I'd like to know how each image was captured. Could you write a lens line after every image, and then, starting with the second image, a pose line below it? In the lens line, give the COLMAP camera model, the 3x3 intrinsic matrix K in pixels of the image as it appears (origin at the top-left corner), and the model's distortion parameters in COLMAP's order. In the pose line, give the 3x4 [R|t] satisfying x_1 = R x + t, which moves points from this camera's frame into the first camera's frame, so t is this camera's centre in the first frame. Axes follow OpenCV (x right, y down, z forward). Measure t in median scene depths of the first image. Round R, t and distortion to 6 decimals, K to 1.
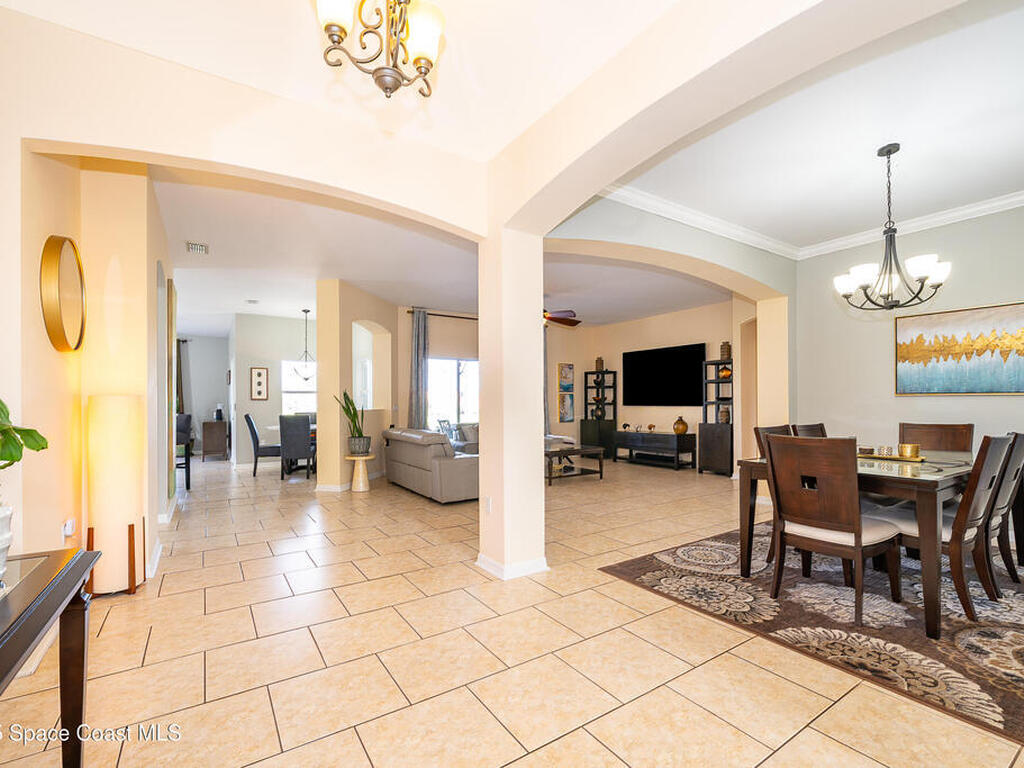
lens RADIAL K [[465.0, 0, 511.3], [0, 465.0, 403.4], [0, 0, 1]] dist [-0.000191, 0.000022]
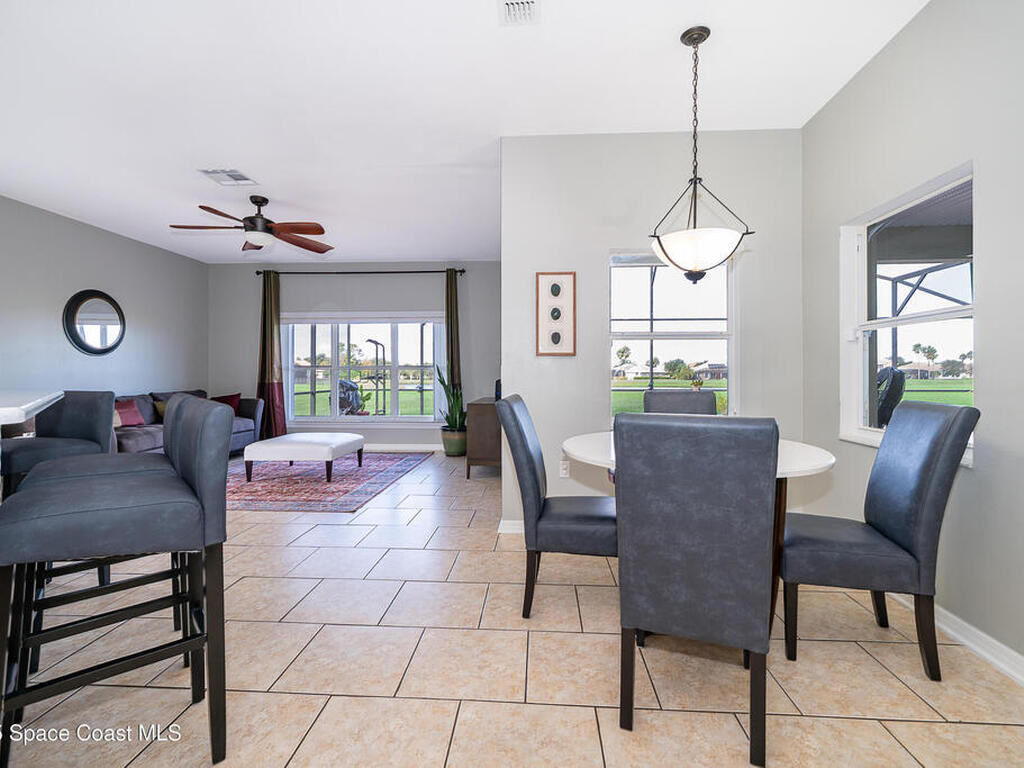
lens RADIAL K [[441.5, 0, 514.2], [0, 441.5, 379.2], [0, 0, 1]] dist [0.001007, 0.000075]
pose [[0.803455, 0.008305, -0.595307, -0.353565], [-0.004198, 0.999957, 0.008284, 0.008359], [0.595350, -0.004156, 0.803456, 0.689194]]
